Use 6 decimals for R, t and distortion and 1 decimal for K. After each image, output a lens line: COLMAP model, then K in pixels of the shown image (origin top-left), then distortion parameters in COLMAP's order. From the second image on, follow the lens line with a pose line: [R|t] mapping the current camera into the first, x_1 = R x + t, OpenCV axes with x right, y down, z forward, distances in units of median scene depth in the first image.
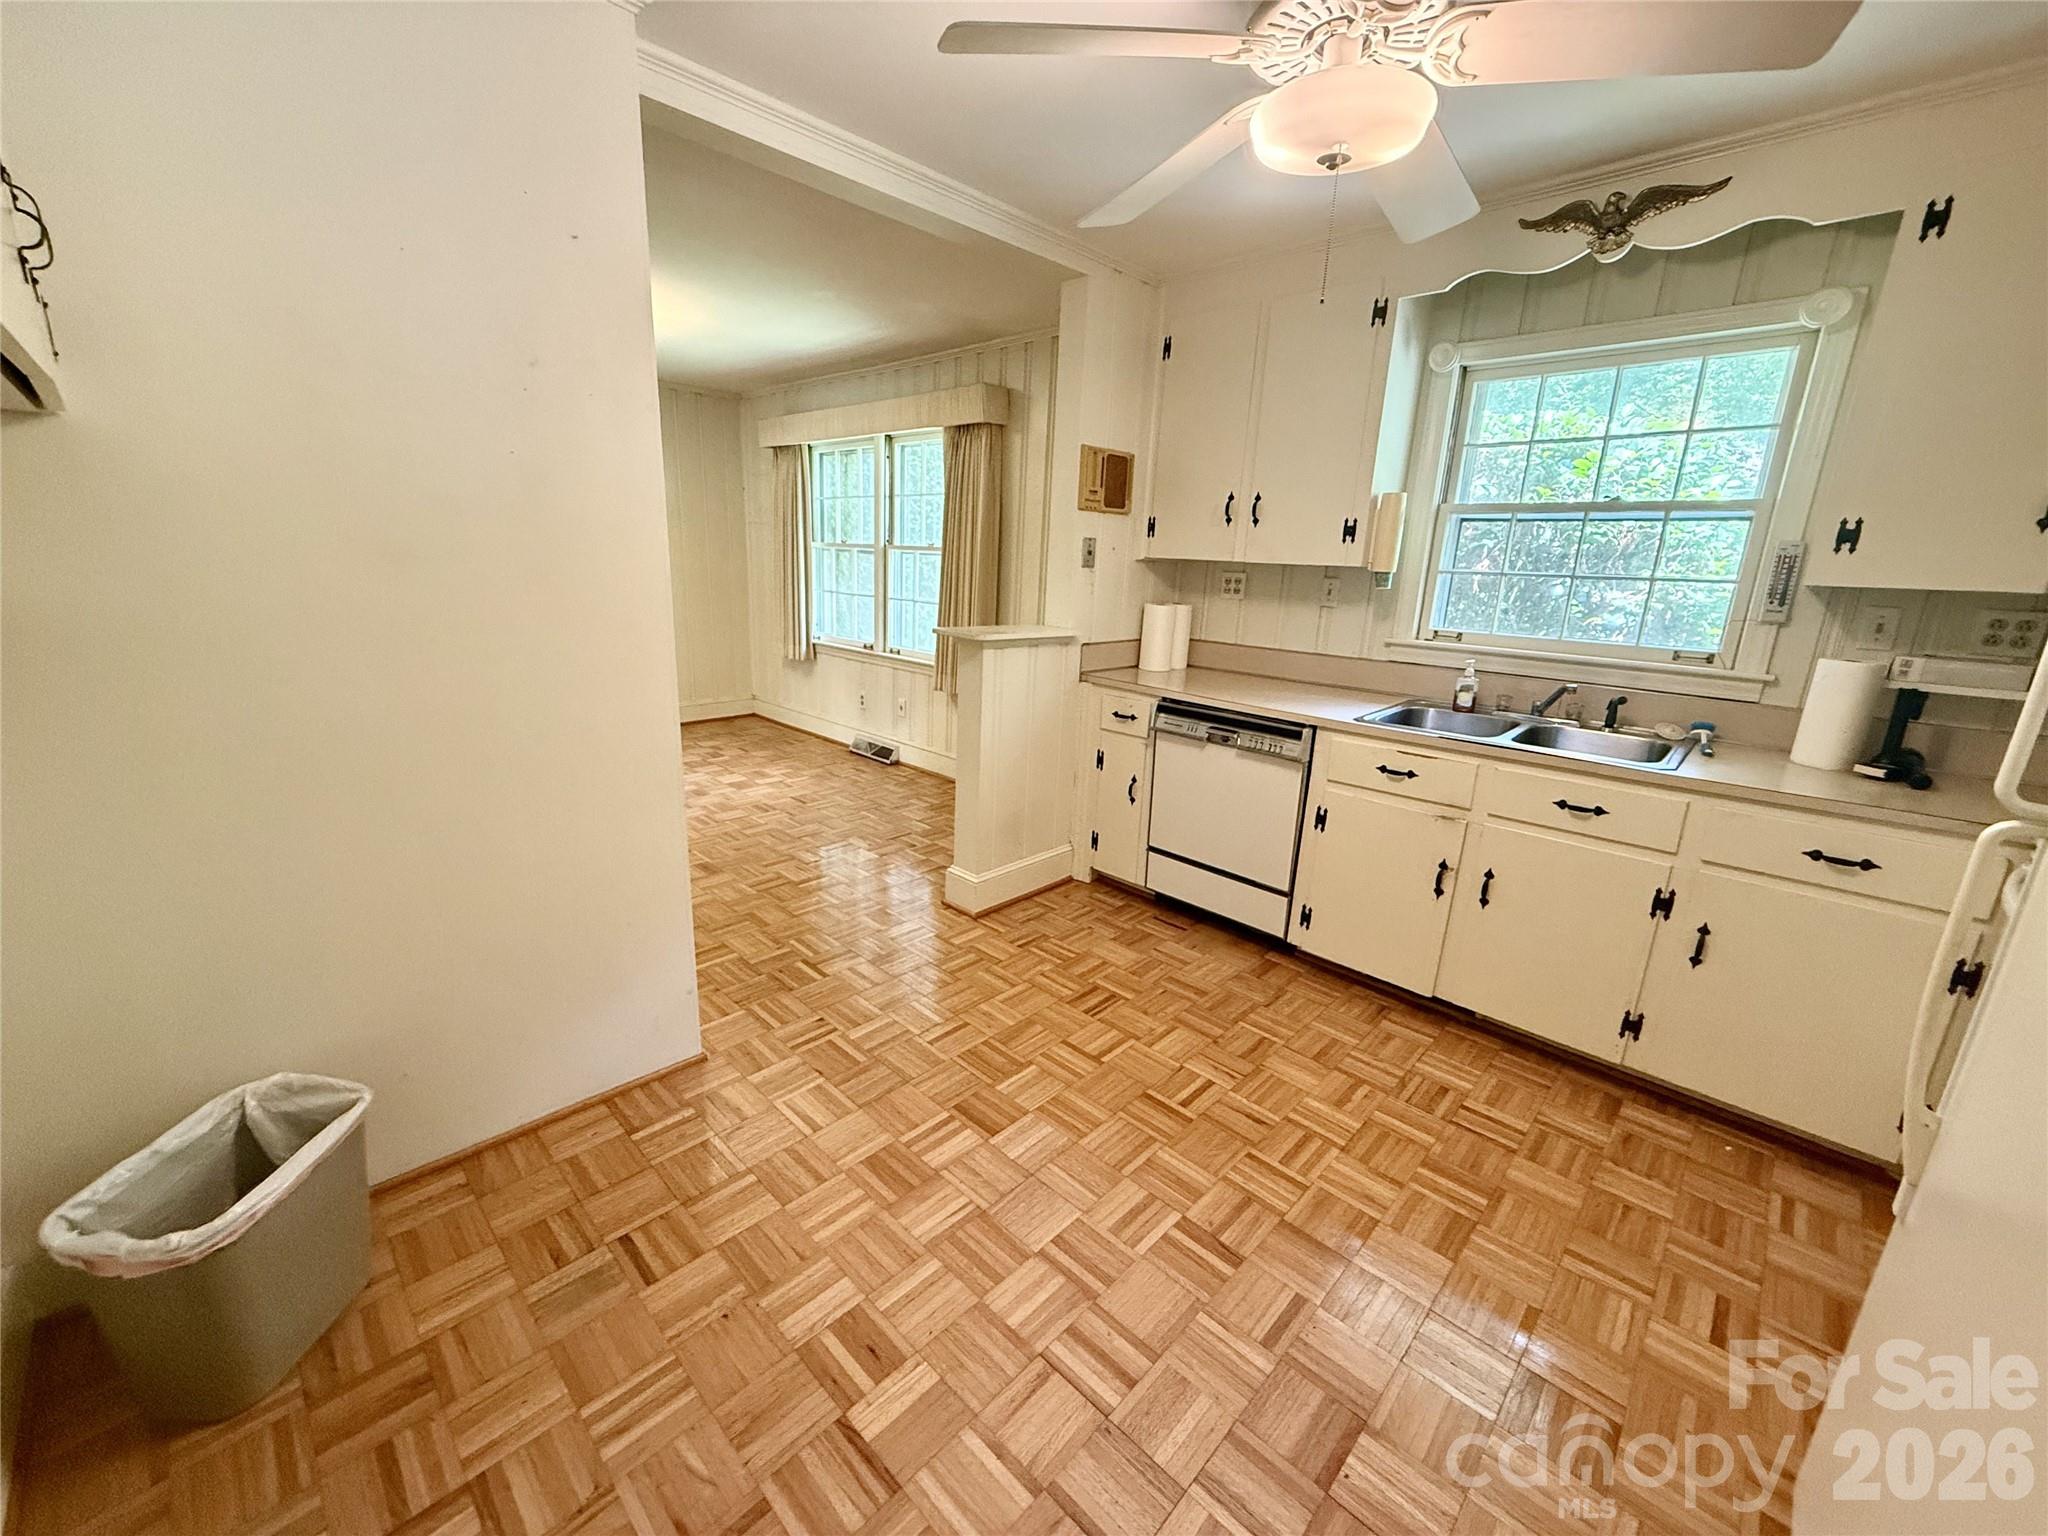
lens RADIAL K [[808.2, 0, 1019.2], [0, 808.2, 766.9], [0, 0, 1]] dist [0.001068, -0.000259]
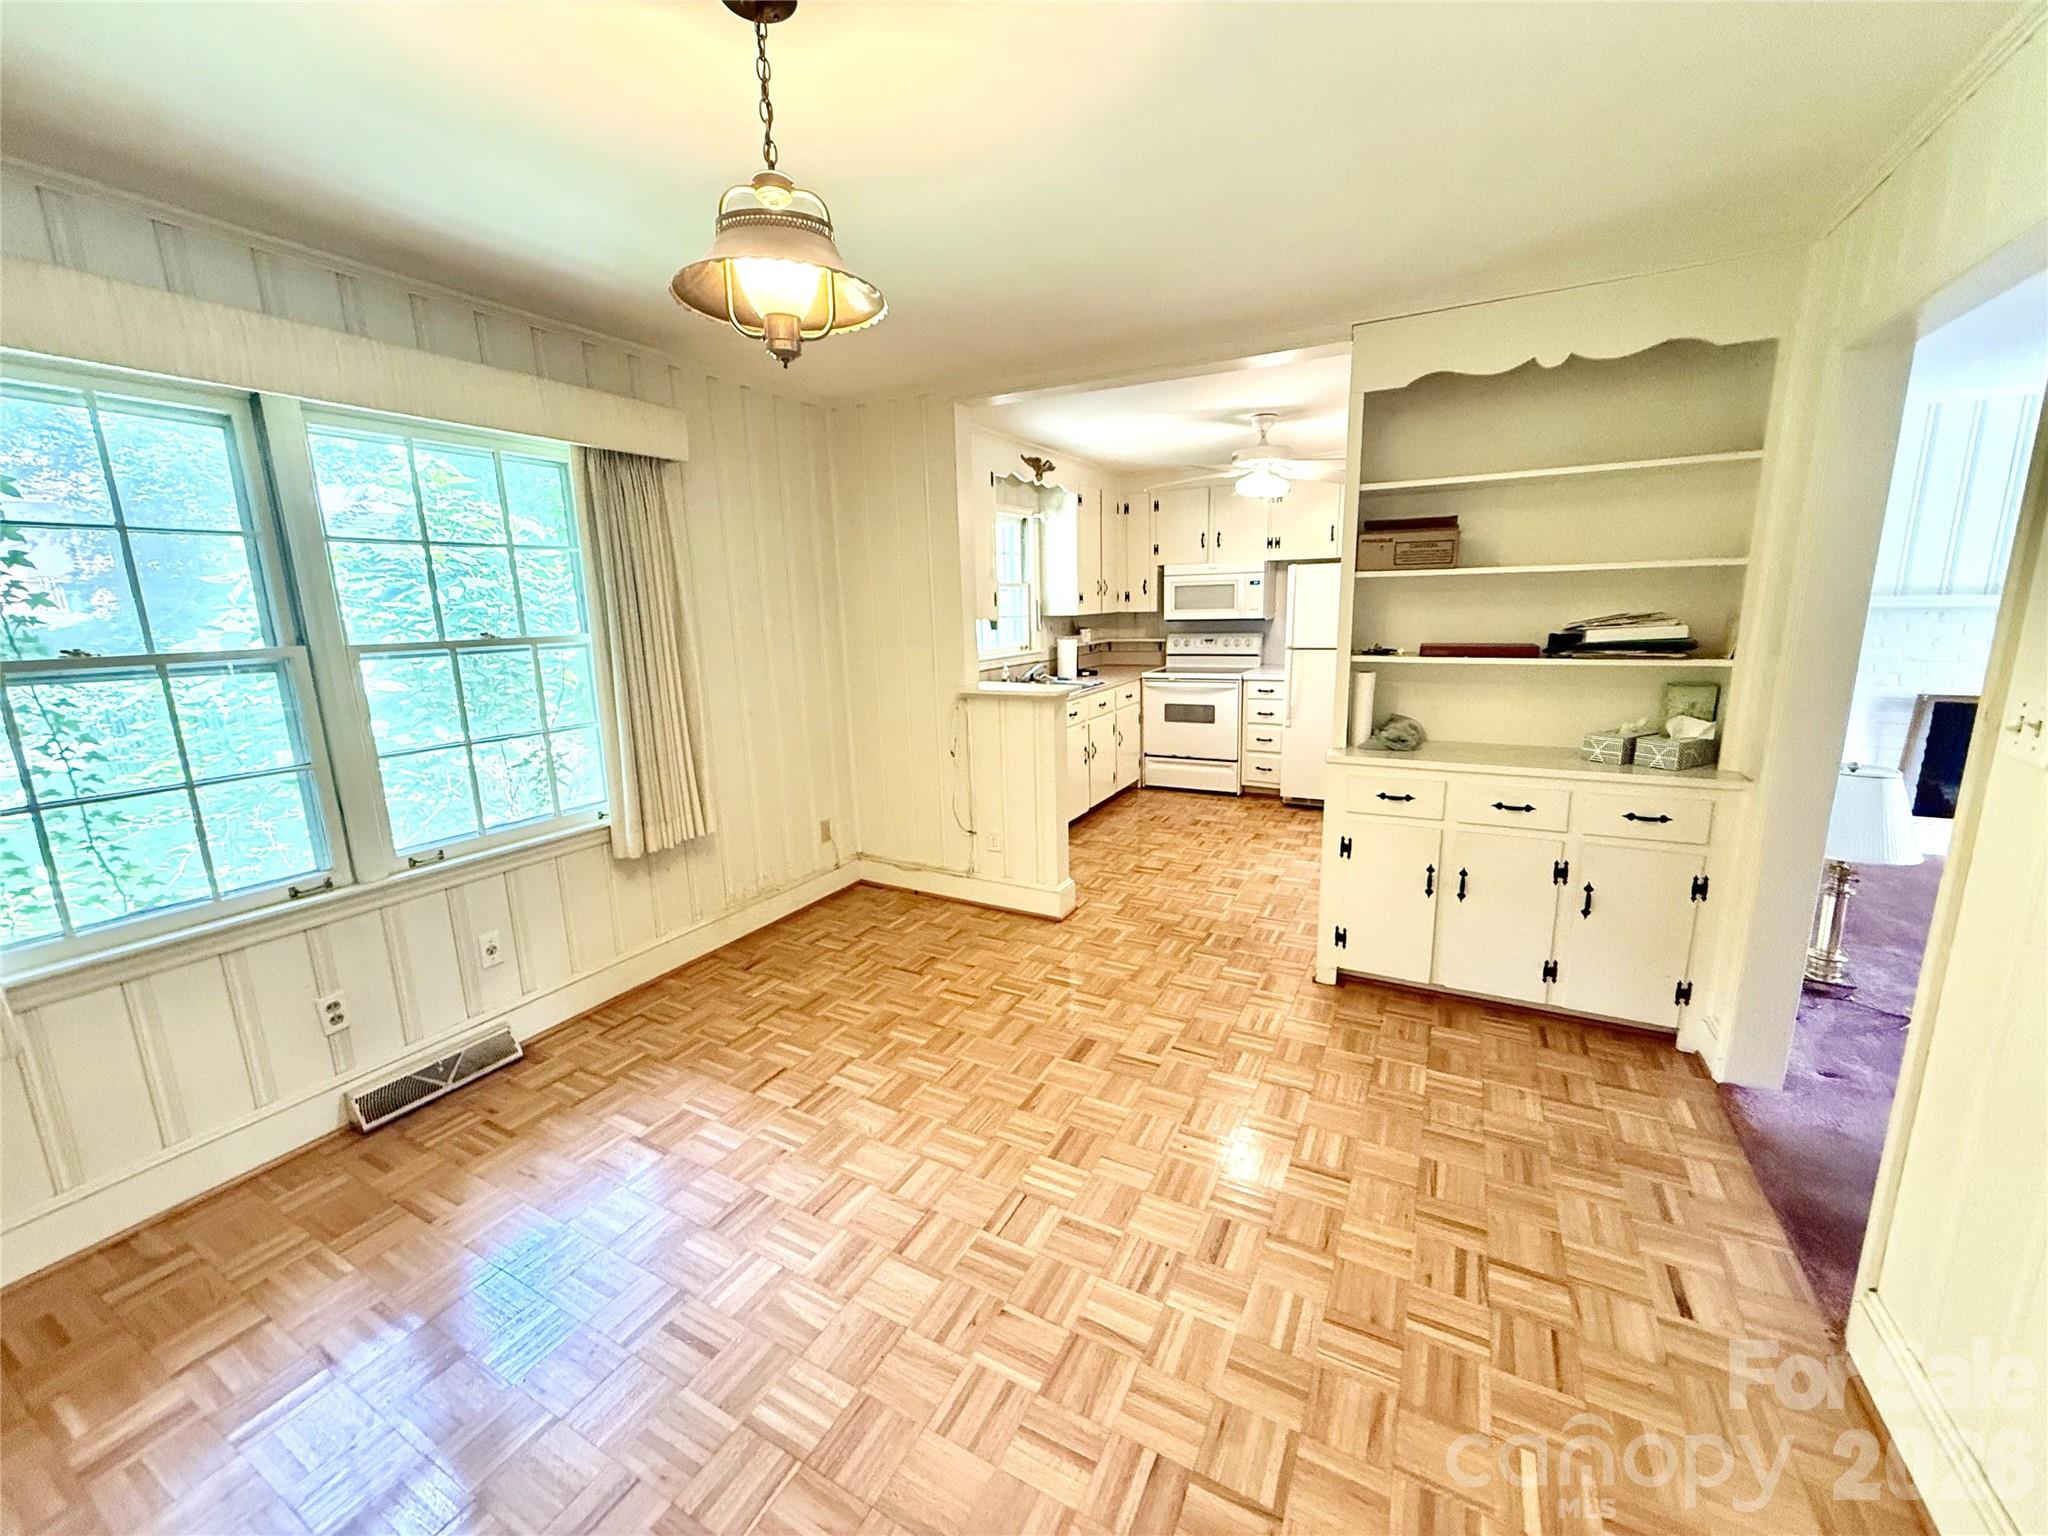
lens RADIAL K [[808.2, 0, 1019.2], [0, 808.2, 766.9], [0, 0, 1]] dist [0.001068, -0.000259]
pose [[-0.274687, -0.227044, 0.934344, -0.872480], [0.253995, 0.920073, 0.298248, -0.313144], [-0.927380, 0.319244, -0.195064, 0.946294]]
